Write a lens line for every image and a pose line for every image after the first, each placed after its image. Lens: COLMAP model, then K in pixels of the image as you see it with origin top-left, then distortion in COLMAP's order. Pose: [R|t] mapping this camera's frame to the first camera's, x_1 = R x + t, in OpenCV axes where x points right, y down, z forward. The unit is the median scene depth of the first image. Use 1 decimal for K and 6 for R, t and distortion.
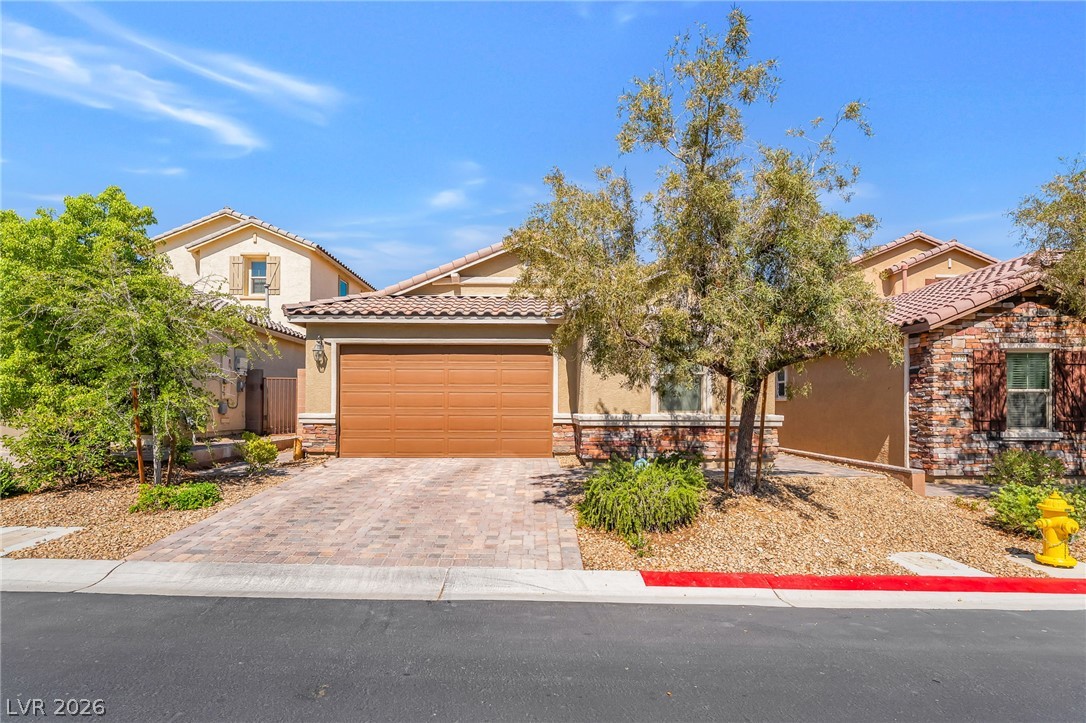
lens RADIAL K [[447.4, 0, 529.4], [0, 447.4, 391.1], [0, 0, 1]] dist [-0.001967, 0.000019]
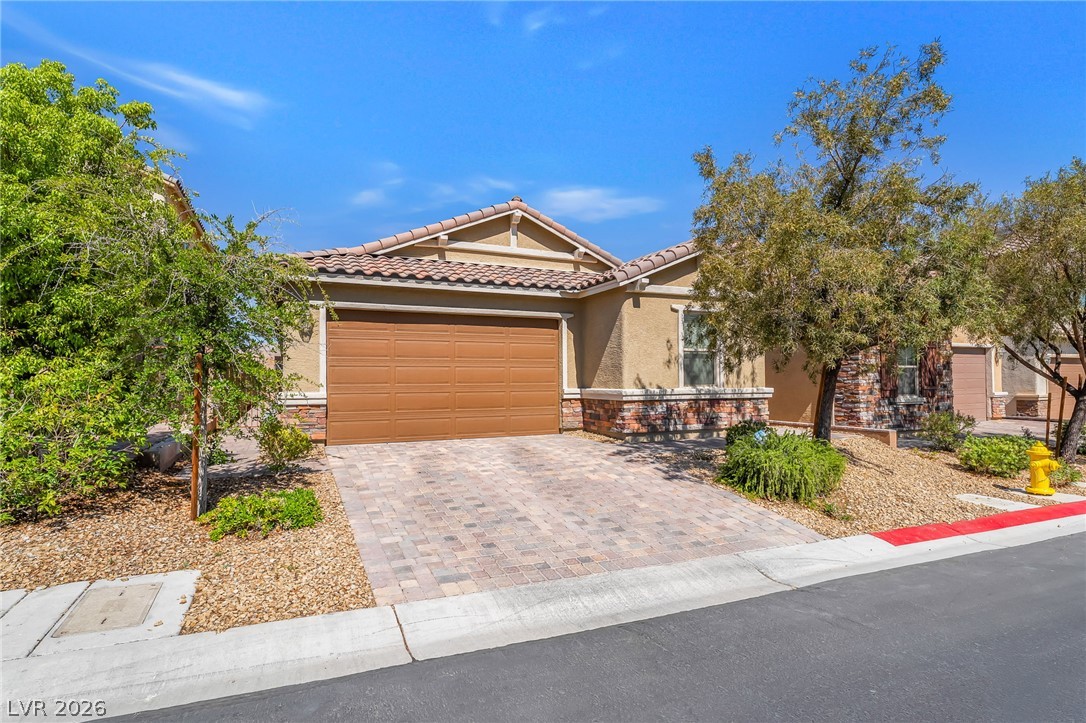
lens RADIAL K [[447.4, 0, 542.7], [0, 447.4, 364.2], [0, 0, 1]] dist [-0.001967, 0.000019]
pose [[0.943550, 0.004777, 0.331196, -0.362937], [-0.004568, 0.999989, -0.001410, -0.002462], [-0.331199, -0.000183, 0.943561, 0.101161]]
